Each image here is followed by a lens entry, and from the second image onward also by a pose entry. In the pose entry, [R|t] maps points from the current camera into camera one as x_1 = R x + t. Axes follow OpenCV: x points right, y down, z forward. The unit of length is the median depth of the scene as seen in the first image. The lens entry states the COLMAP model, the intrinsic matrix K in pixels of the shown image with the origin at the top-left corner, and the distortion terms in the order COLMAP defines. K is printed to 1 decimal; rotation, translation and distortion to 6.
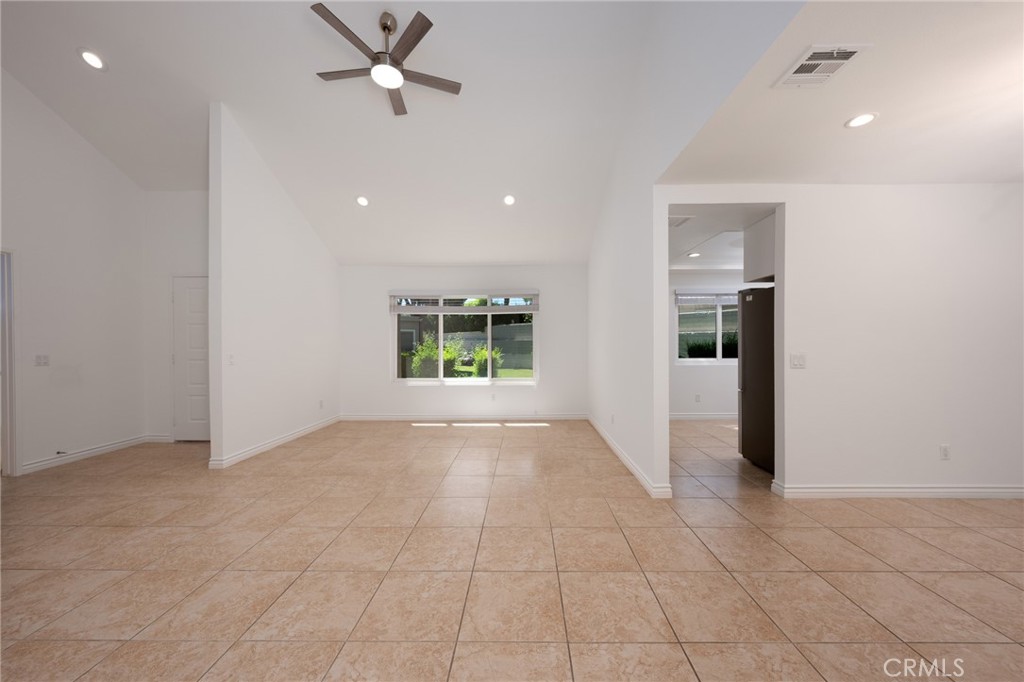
lens RADIAL K [[347.0, 0, 512.4], [0, 347.0, 354.5], [0, 0, 1]] dist [-0.002249, -0.000039]
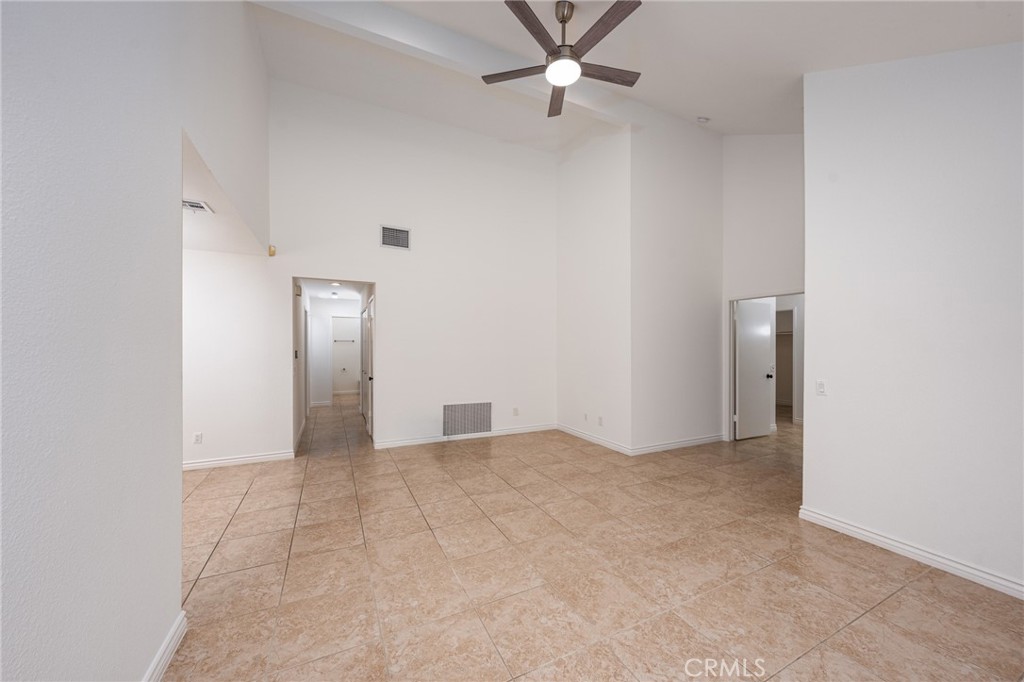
lens RADIAL K [[371.3, 0, 512.0], [0, 371.3, 341.0], [0, 0, 1]] dist [-0.000275, -0.000052]
pose [[-0.881595, -0.005624, -0.471973, 0.241506], [-0.016123, 0.999704, 0.018202, -0.127274], [0.471731, 0.023656, -0.881425, 2.083006]]
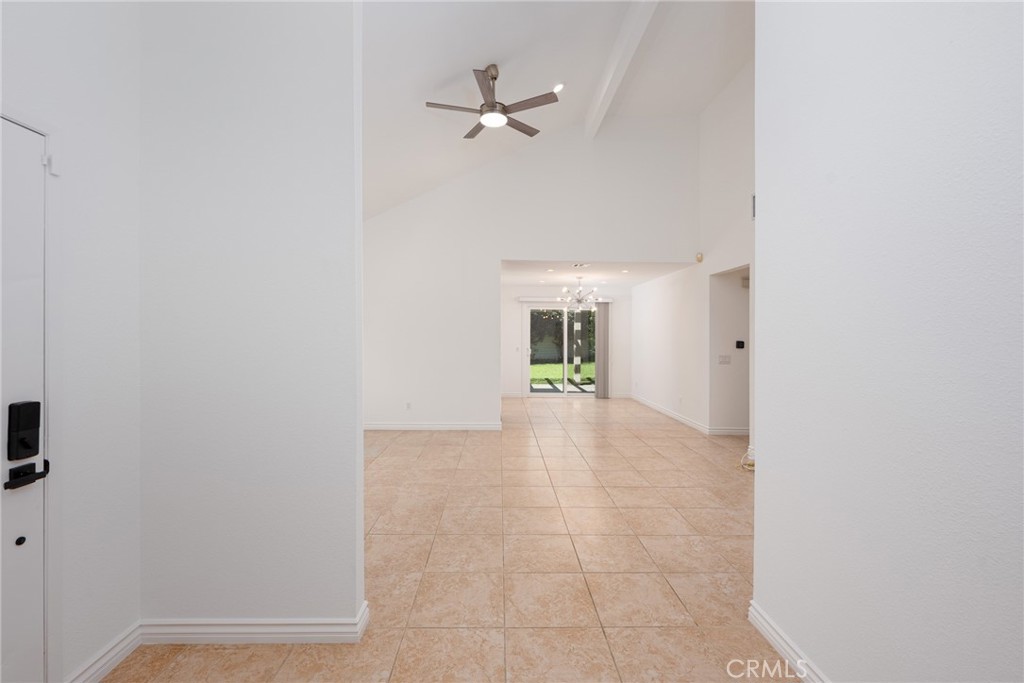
lens RADIAL K [[433.8, 0, 499.8], [0, 433.8, 324.9], [0, 0, 1]] dist [0.016425, -0.000052]
pose [[-0.021943, 0.025284, 0.999439, -2.104098], [0.025527, 0.999368, -0.024722, -0.085012], [-0.999433, 0.024970, -0.022575, 1.192462]]
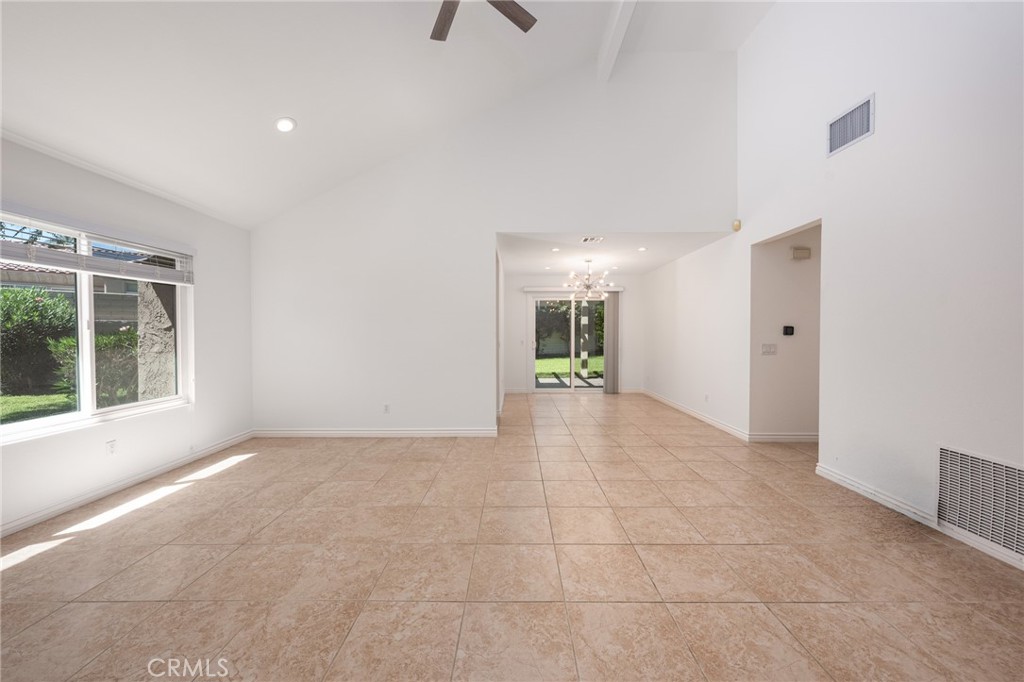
lens RADIAL K [[371.3, 0, 512.0], [0, 371.3, 341.0], [0, 0, 1]] dist [-0.000275, -0.000052]
pose [[-0.010816, -0.015497, 0.999821, -1.359520], [0.035517, 0.999243, 0.015872, -0.027079], [-0.999311, 0.035683, -0.010257, 1.067191]]
